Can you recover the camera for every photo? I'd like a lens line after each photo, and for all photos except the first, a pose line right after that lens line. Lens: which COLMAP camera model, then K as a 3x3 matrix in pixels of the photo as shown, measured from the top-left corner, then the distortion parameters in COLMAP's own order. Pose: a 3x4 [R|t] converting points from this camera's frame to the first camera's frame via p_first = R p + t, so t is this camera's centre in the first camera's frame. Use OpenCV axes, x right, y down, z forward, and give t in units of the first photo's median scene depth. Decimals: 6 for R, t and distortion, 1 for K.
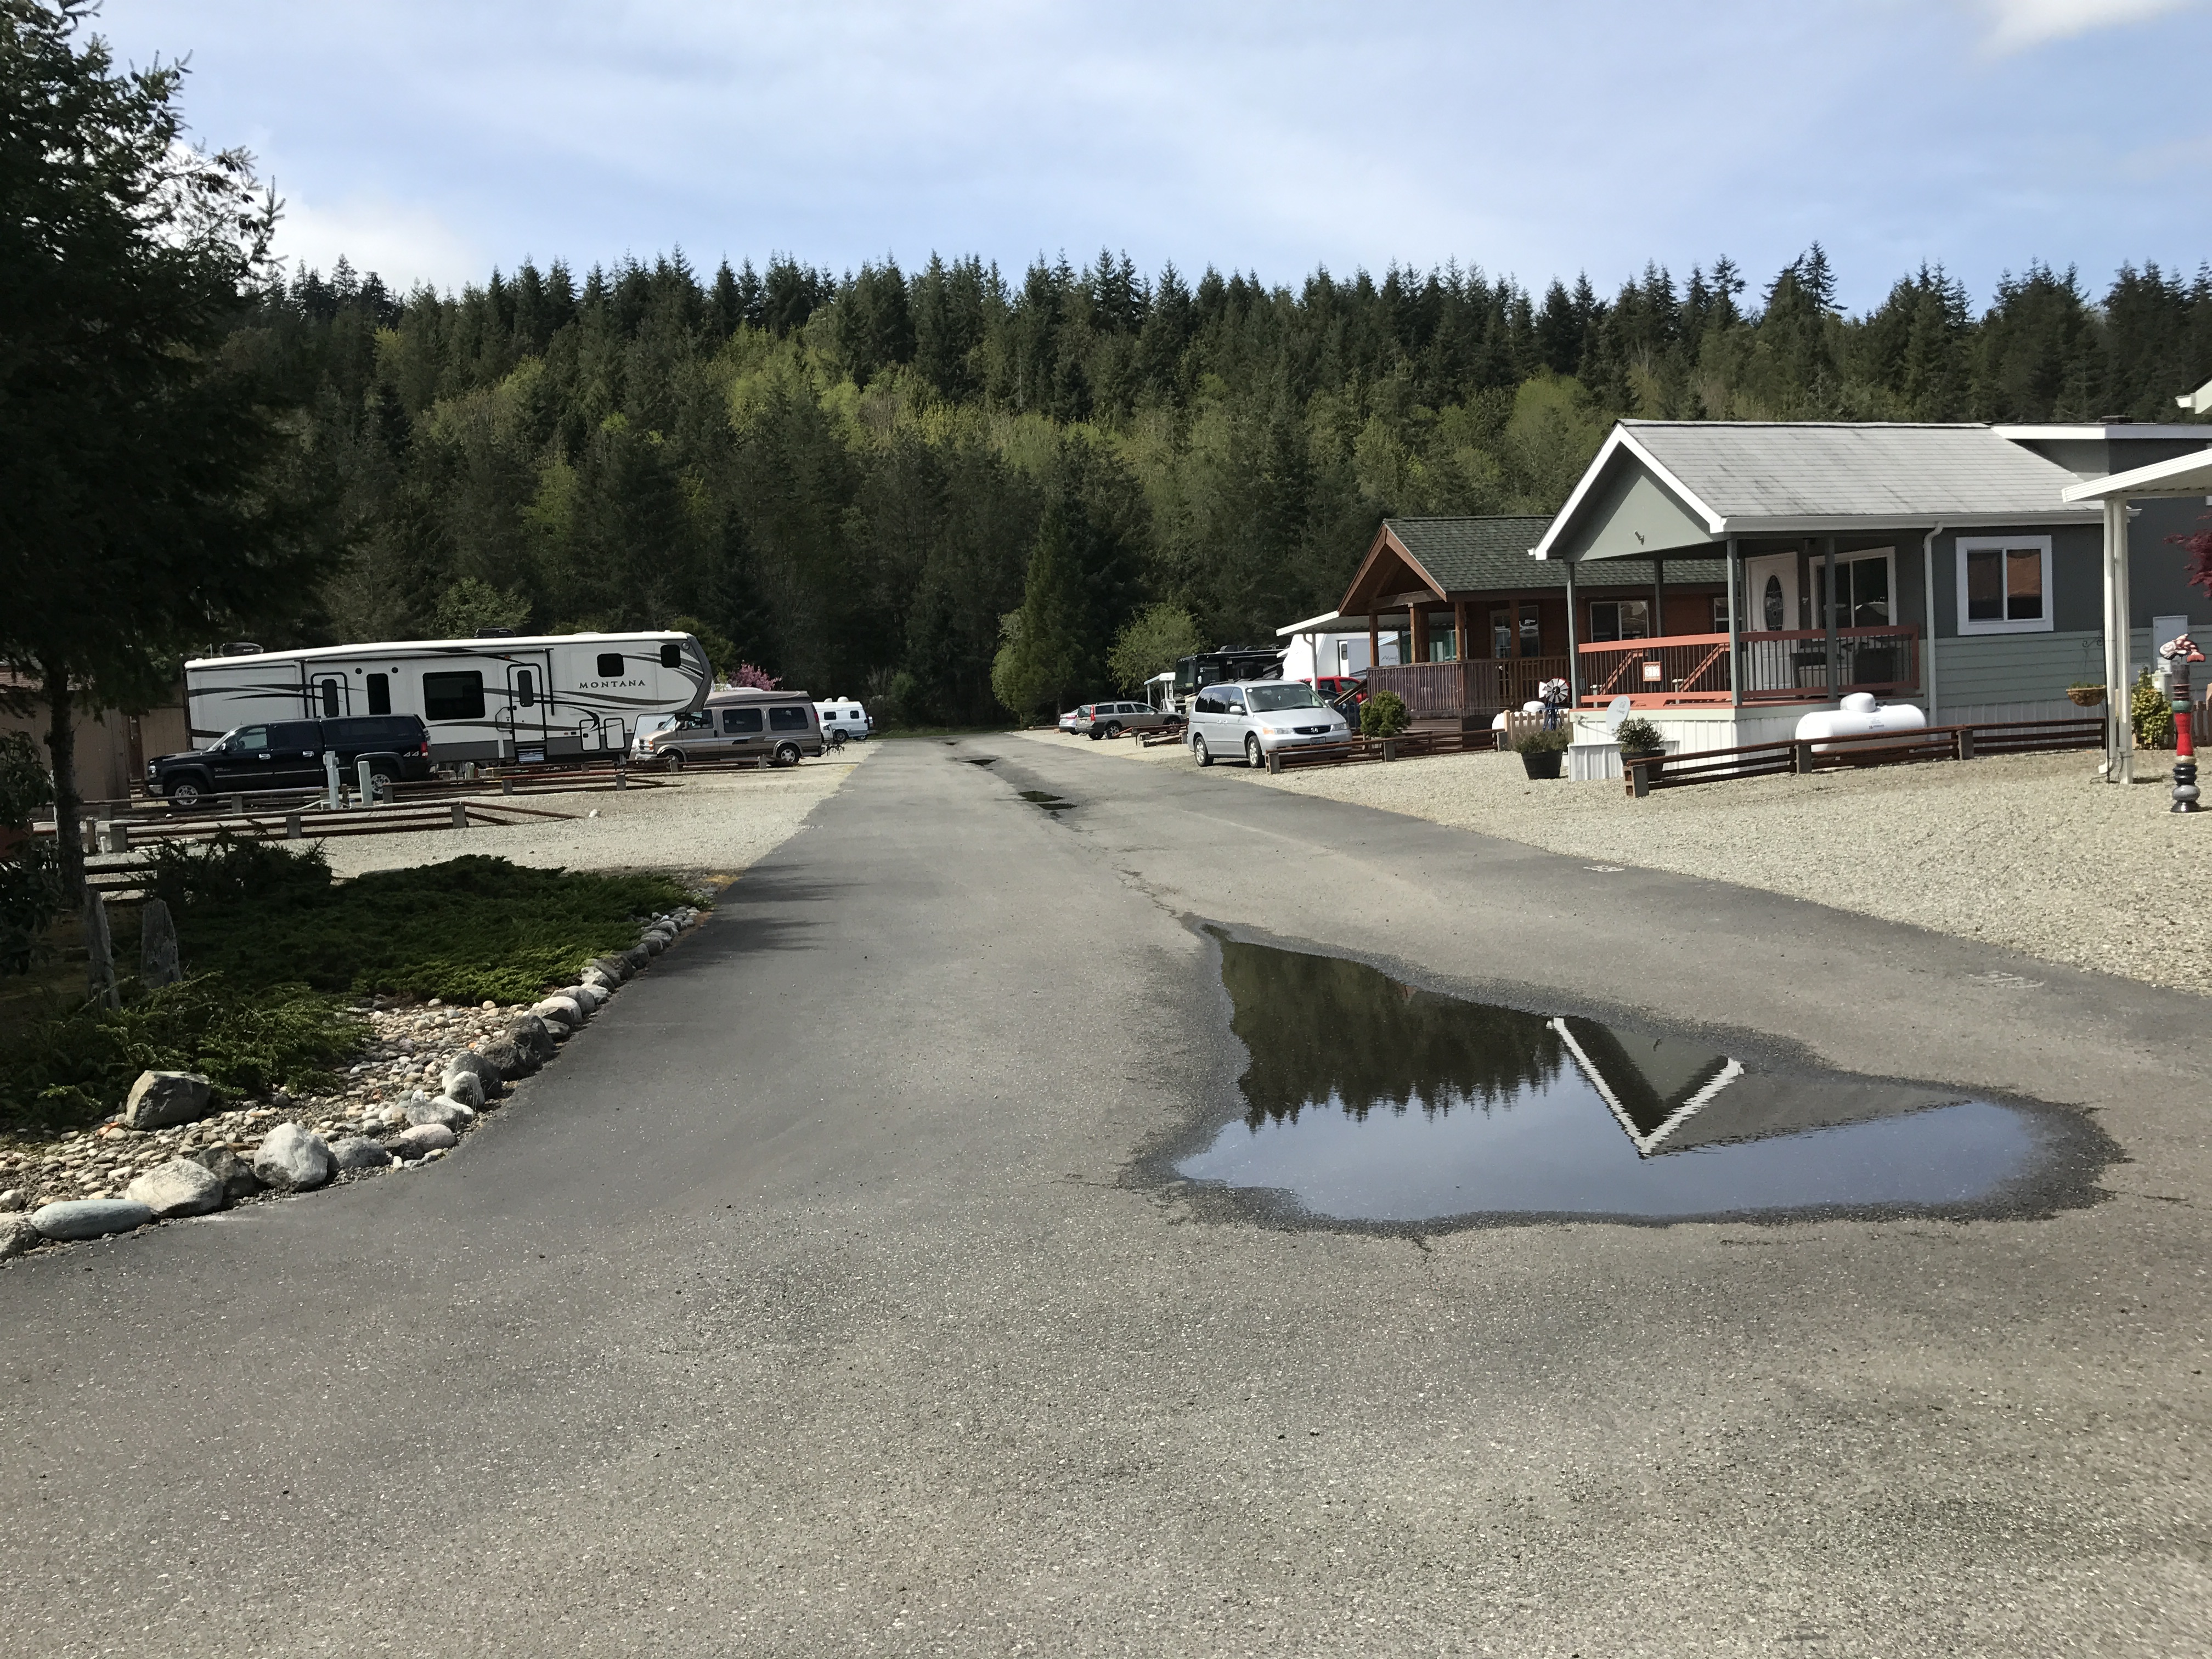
lens RADIAL K [[1784.0, 0, 1117.0], [0, 1784.0, 832.9], [0, 0, 1]] dist [0.005319, 0.005648]
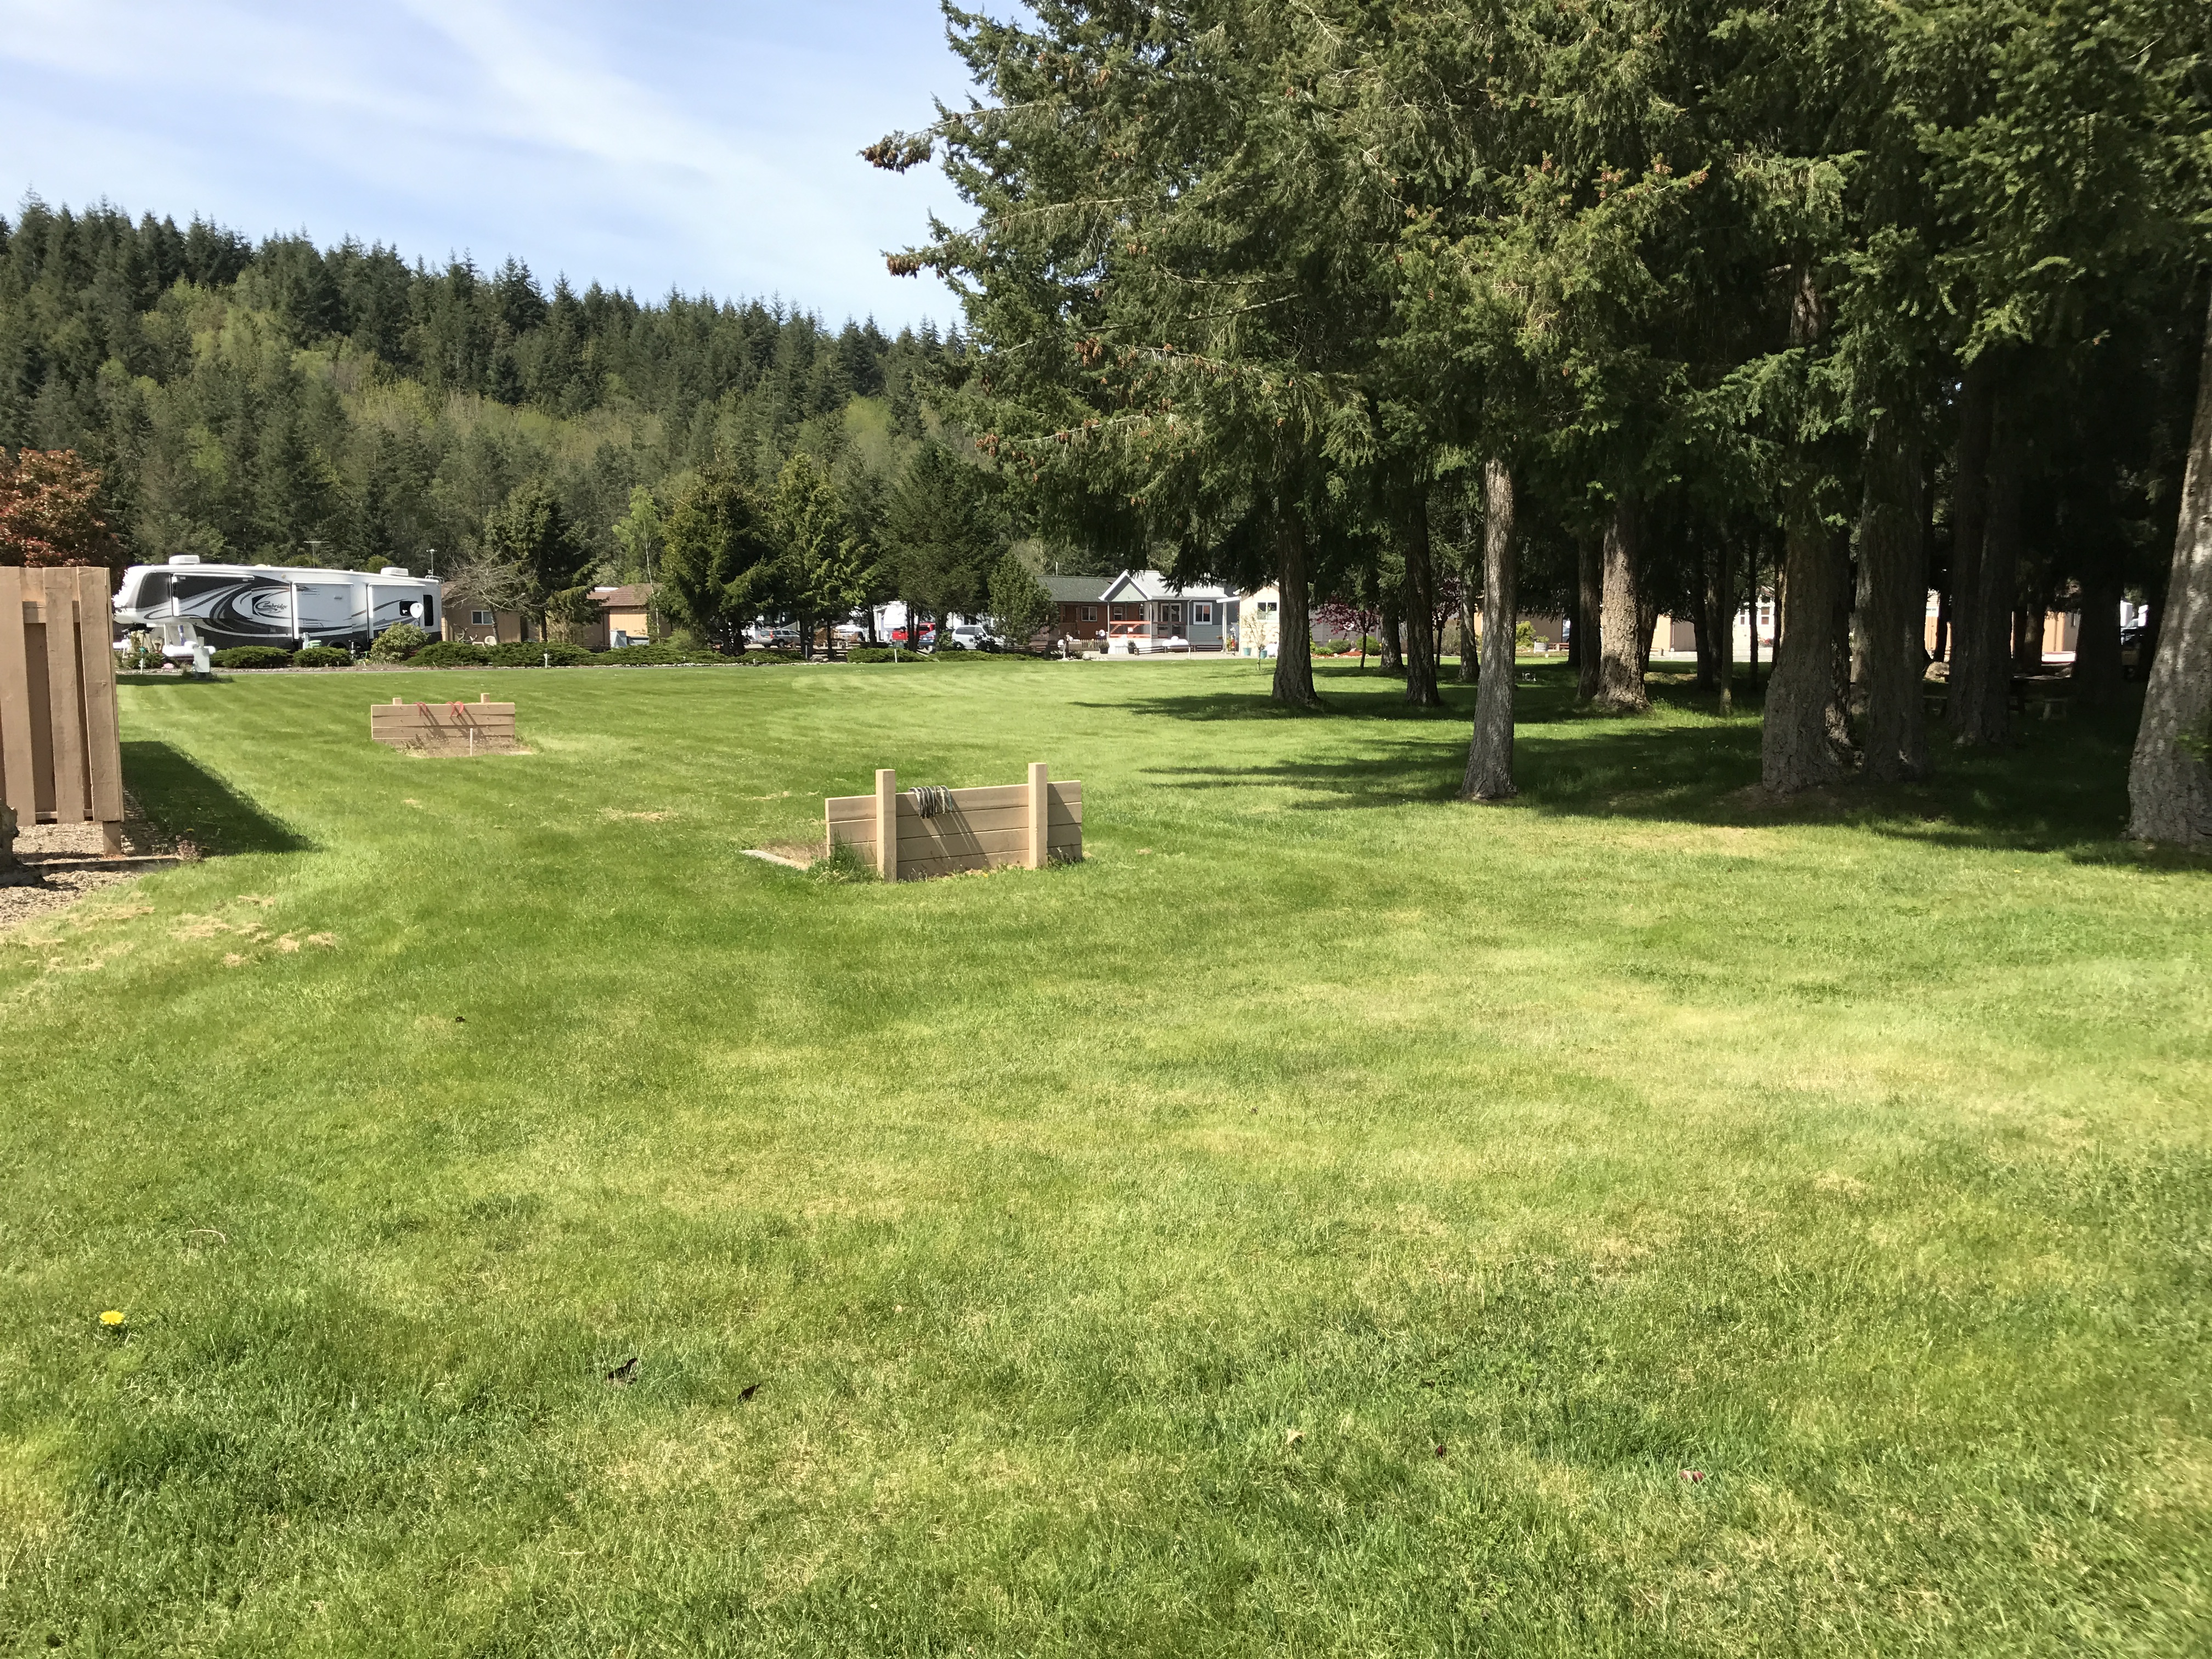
lens RADIAL K [[1784.0, 0, 1117.0], [0, 1784.0, 832.9], [0, 0, 1]] dist [0.005319, 0.005648]
pose [[0.899795, 0.000132, 0.436312, -0.187911], [-0.013599, 0.999523, 0.027743, 0.032895], [-0.436100, -0.030896, 0.899368, -0.335174]]
